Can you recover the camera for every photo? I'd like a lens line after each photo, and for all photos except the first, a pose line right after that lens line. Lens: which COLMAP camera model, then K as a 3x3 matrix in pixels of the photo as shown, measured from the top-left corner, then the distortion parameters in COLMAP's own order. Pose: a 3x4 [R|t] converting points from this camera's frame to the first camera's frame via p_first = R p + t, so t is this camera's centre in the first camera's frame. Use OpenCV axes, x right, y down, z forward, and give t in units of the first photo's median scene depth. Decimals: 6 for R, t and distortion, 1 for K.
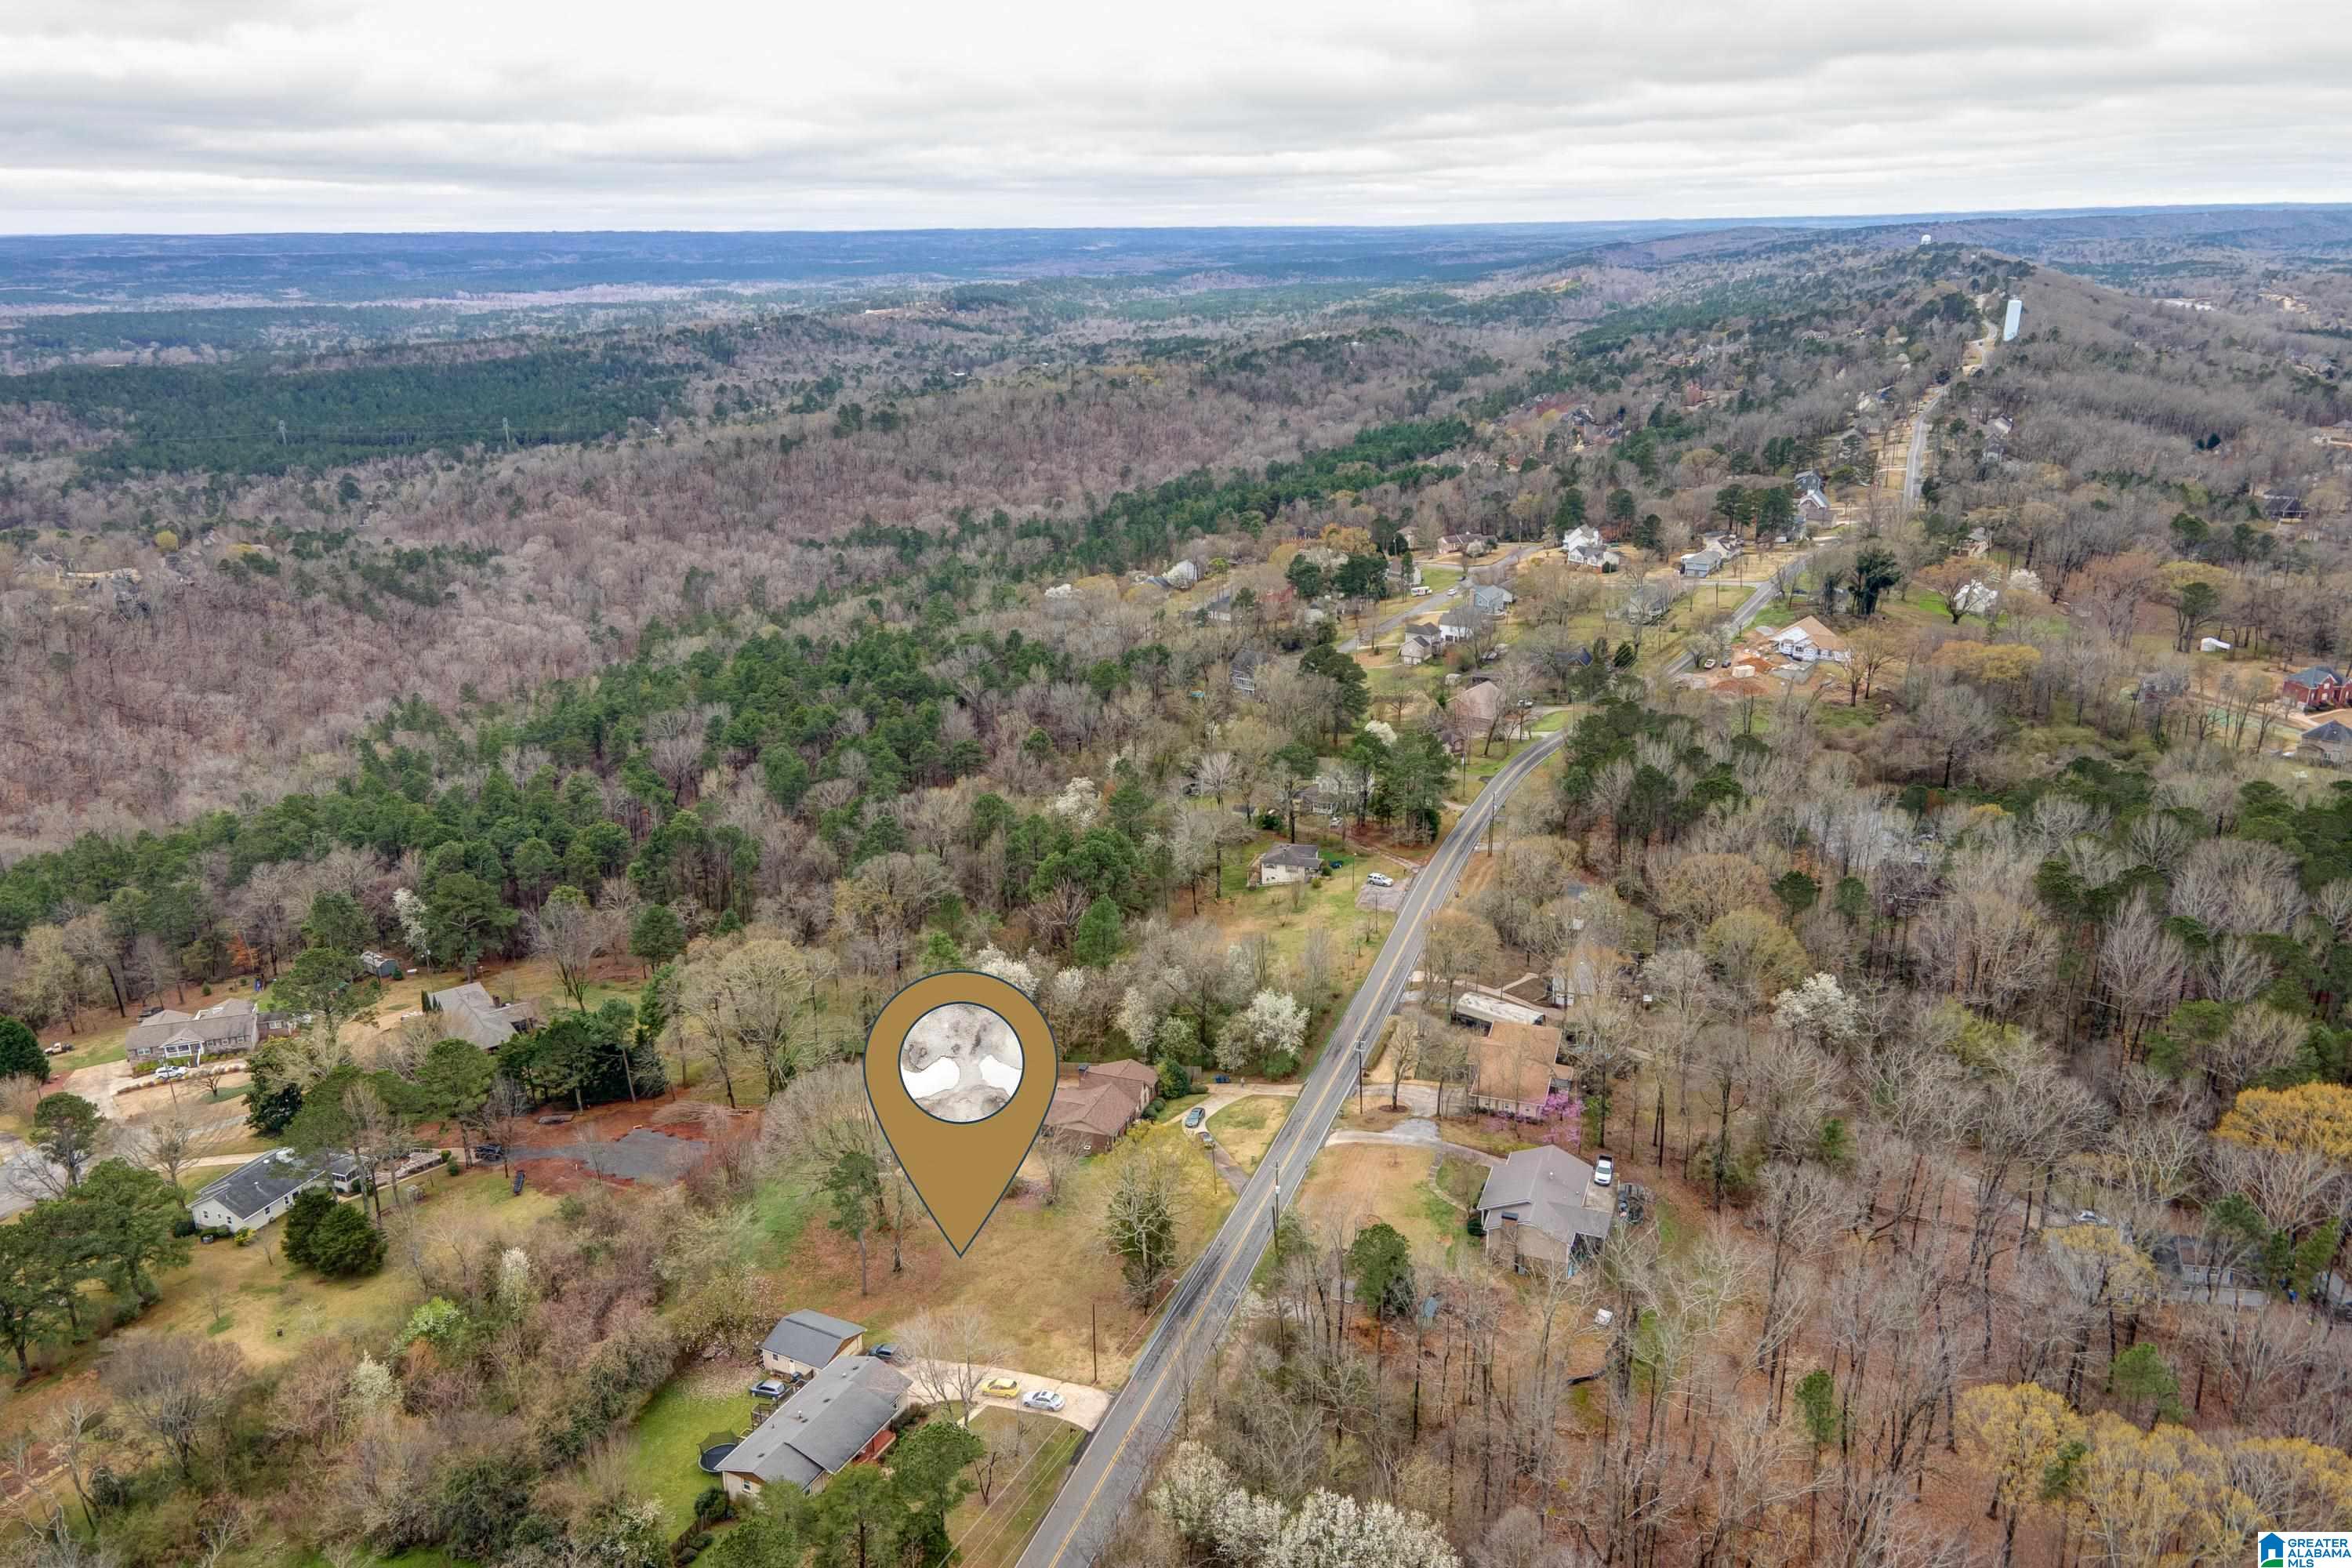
lens RADIAL K [[1711.3, 0, 1174.5], [0, 1711.3, 791.5], [0, 0, 1]] dist [0.037223, 0.020389]
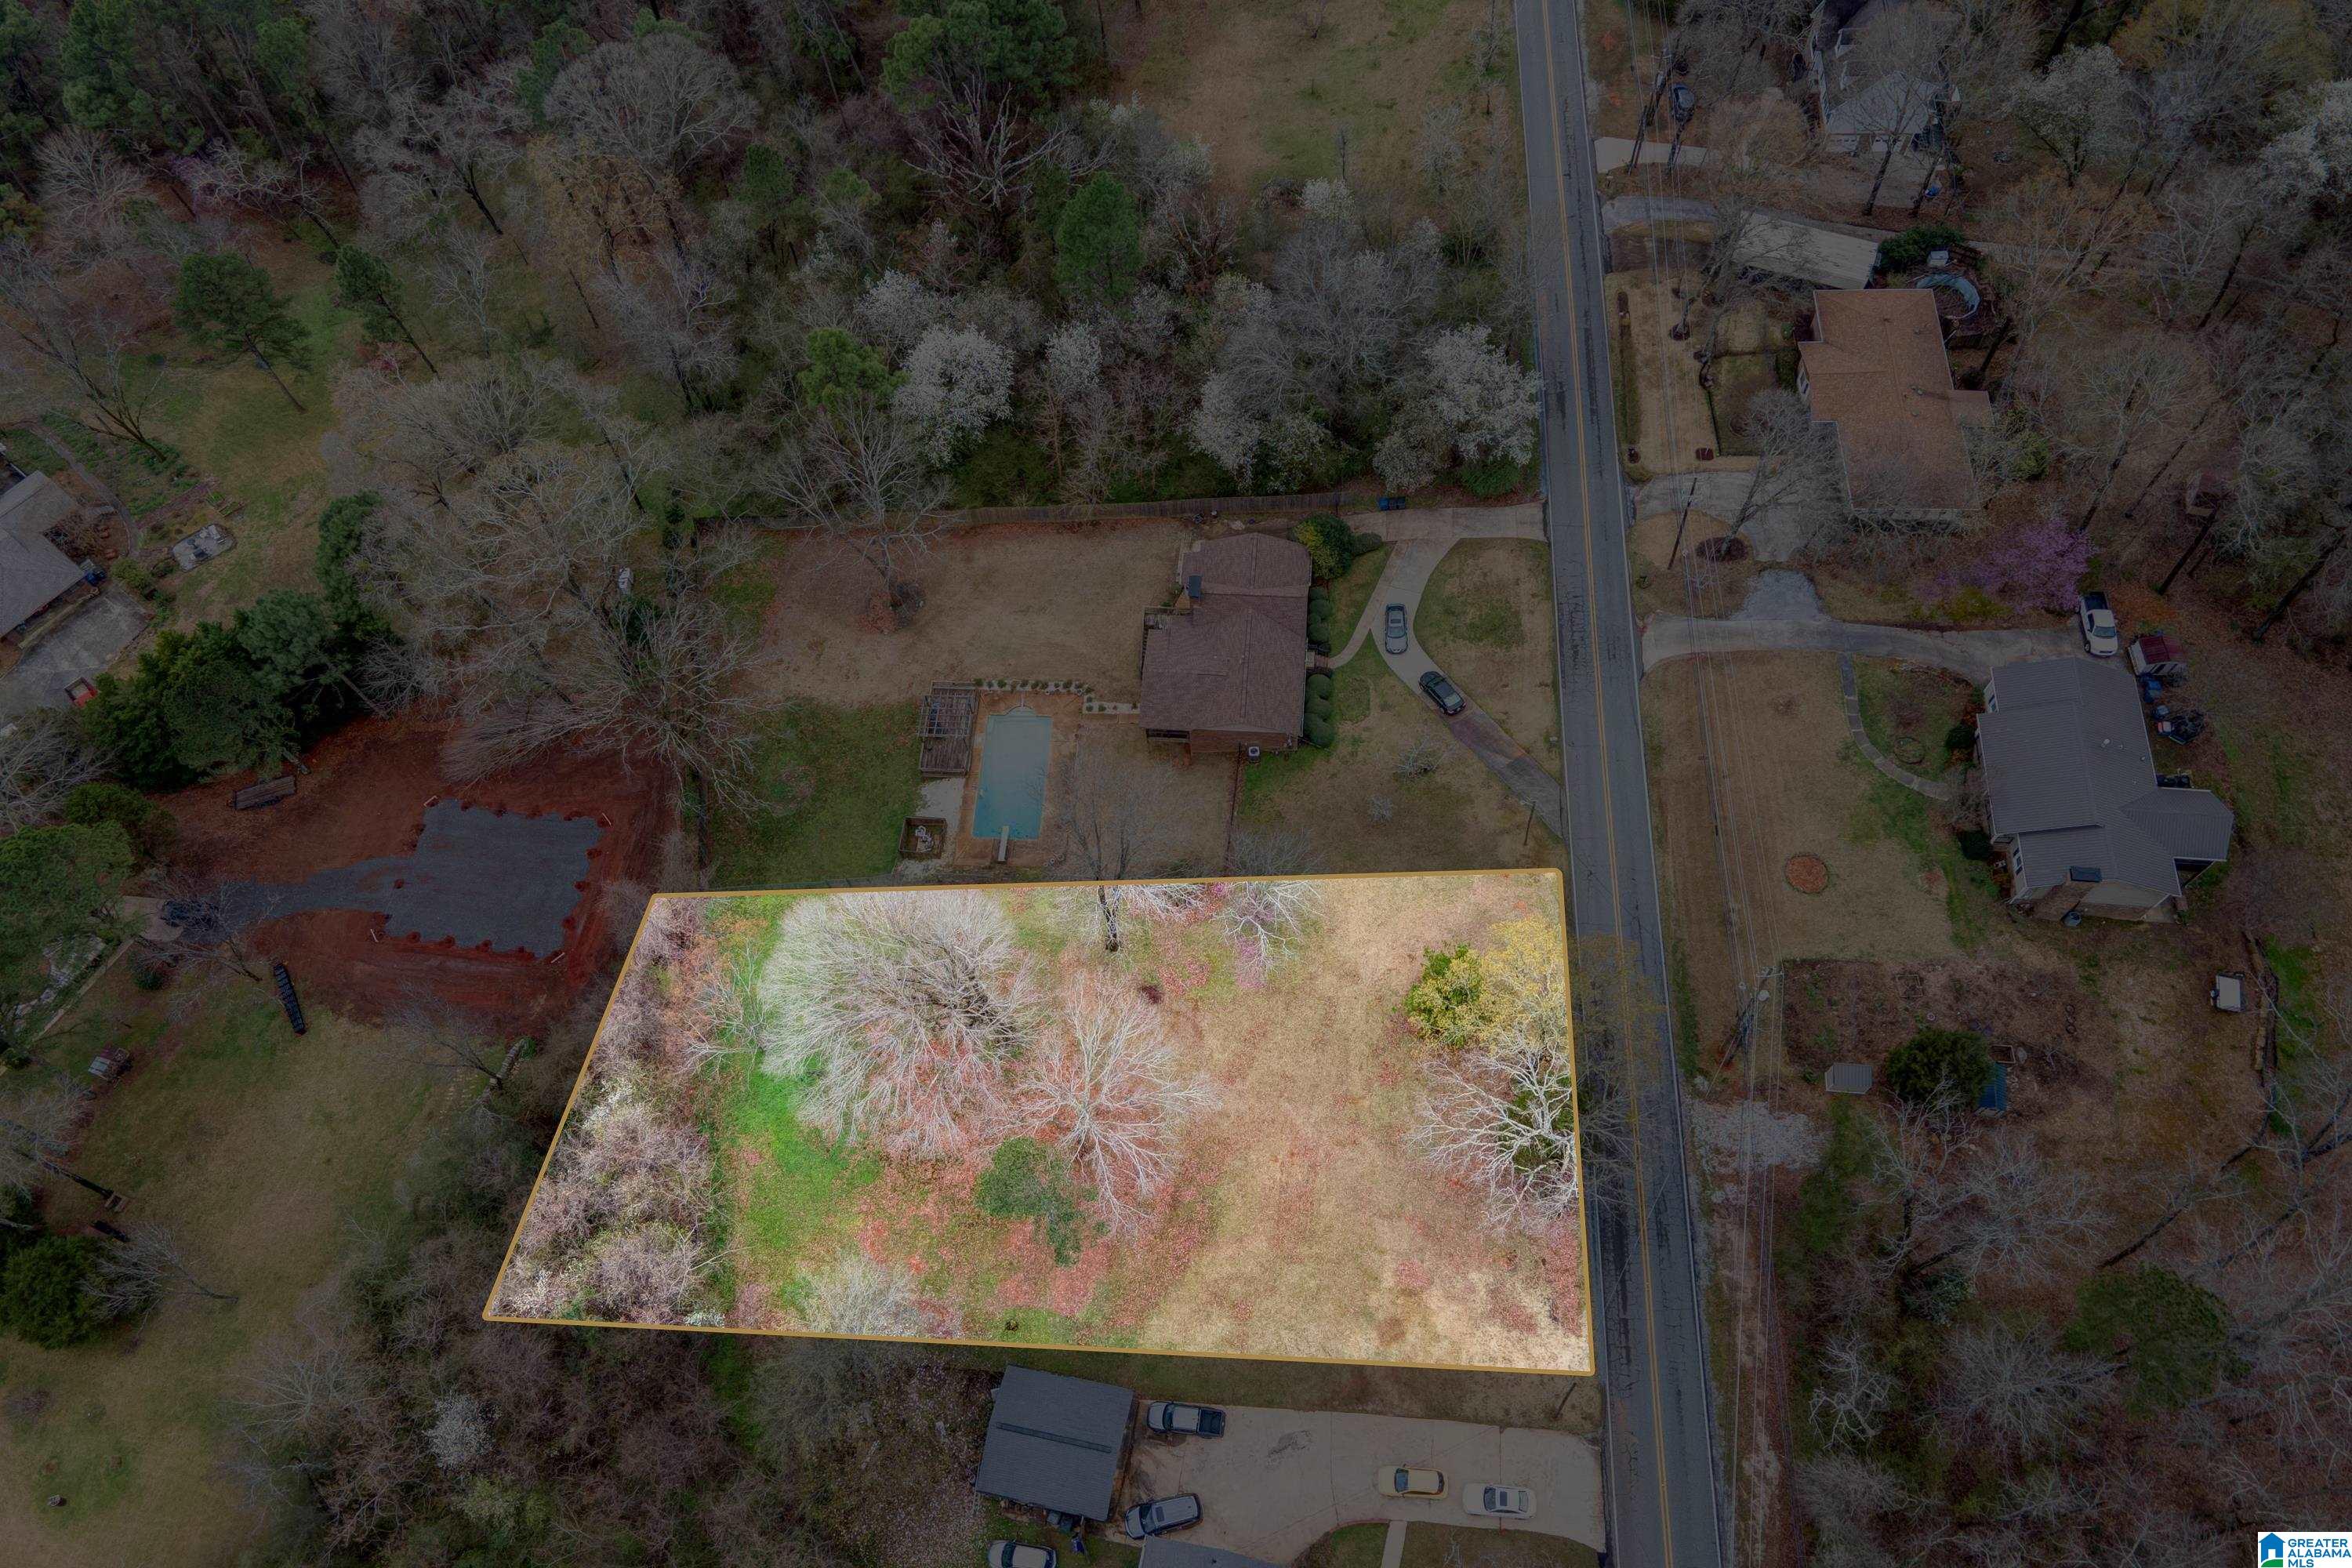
lens RADIAL K [[1711.3, 0, 1172.3], [0, 1711.3, 784.1], [0, 0, 1]] dist [0.037223, 0.020389]
pose [[0.963667, -0.246226, 0.103535, -0.098653], [0.111282, 0.722467, 0.682391, -0.132451], [-0.242823, -0.646076, 0.723618, 0.396380]]
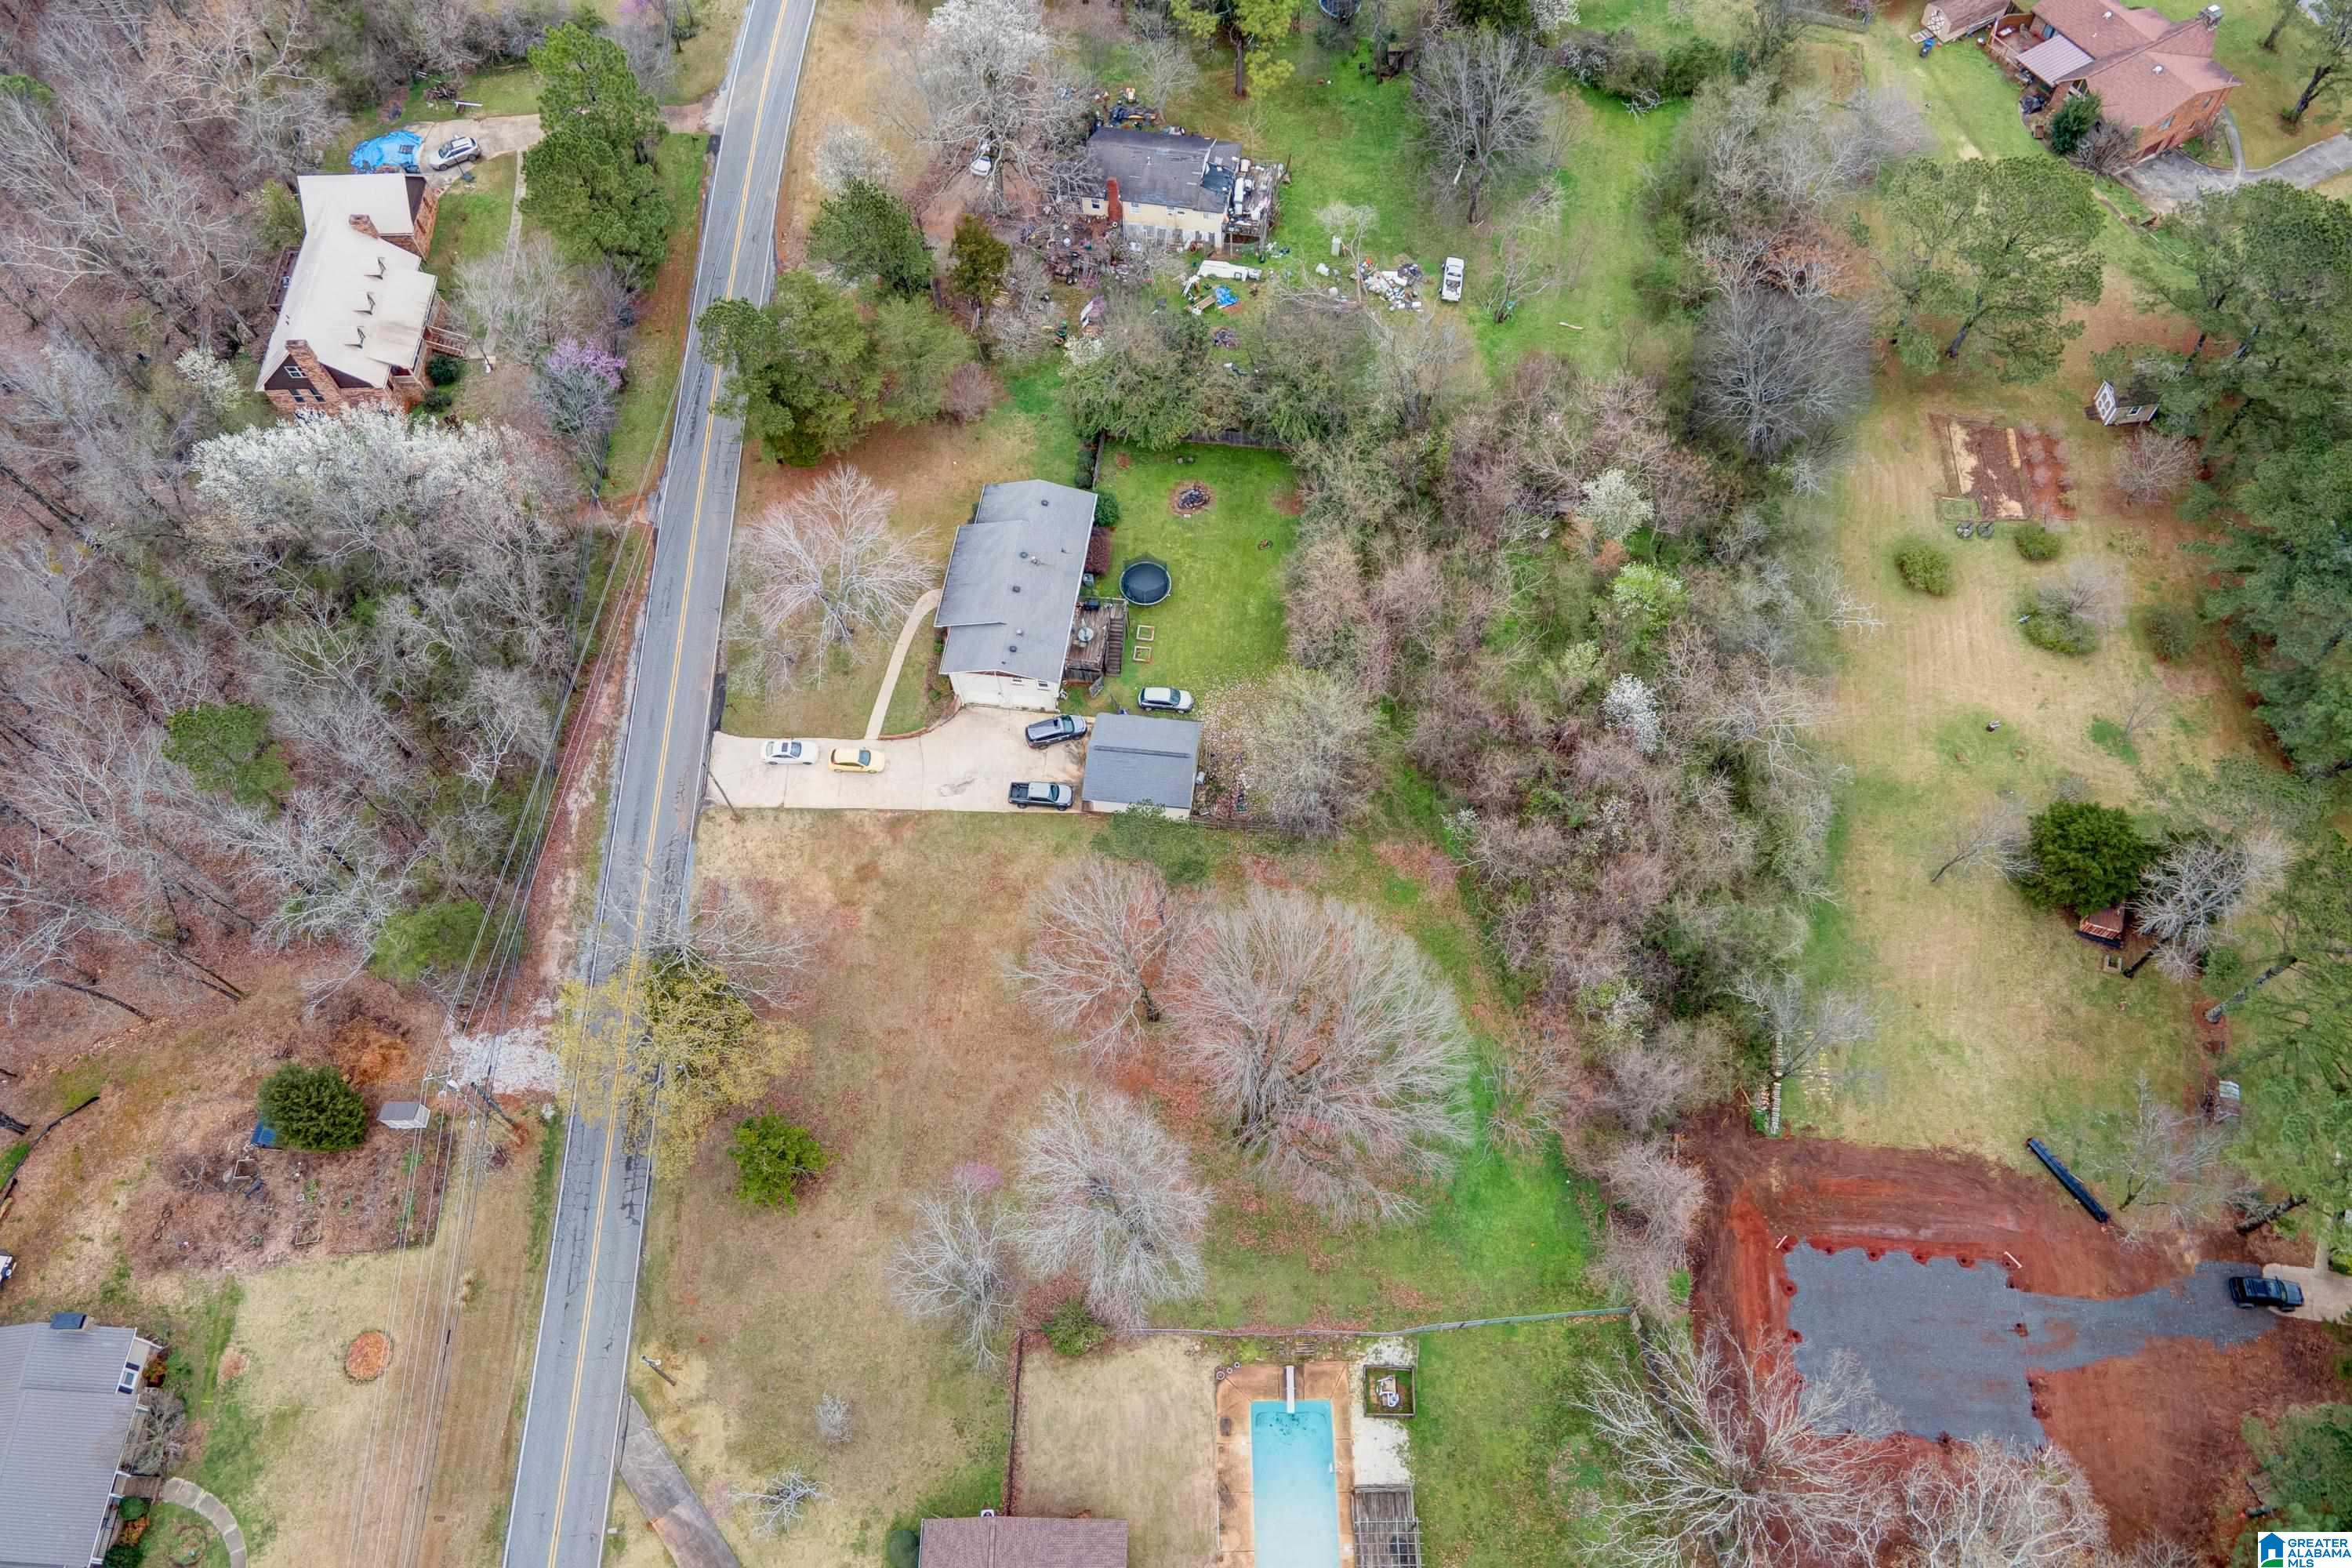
lens RADIAL K [[1711.3, 0, 1172.5], [0, 1711.3, 786.1], [0, 0, 1]] dist [0.037223, 0.020389]
pose [[-0.939506, 0.325256, -0.107408, -0.078682], [-0.044676, 0.194533, 0.979878, -0.209111], [0.339605, 0.925400, -0.168234, 0.631493]]
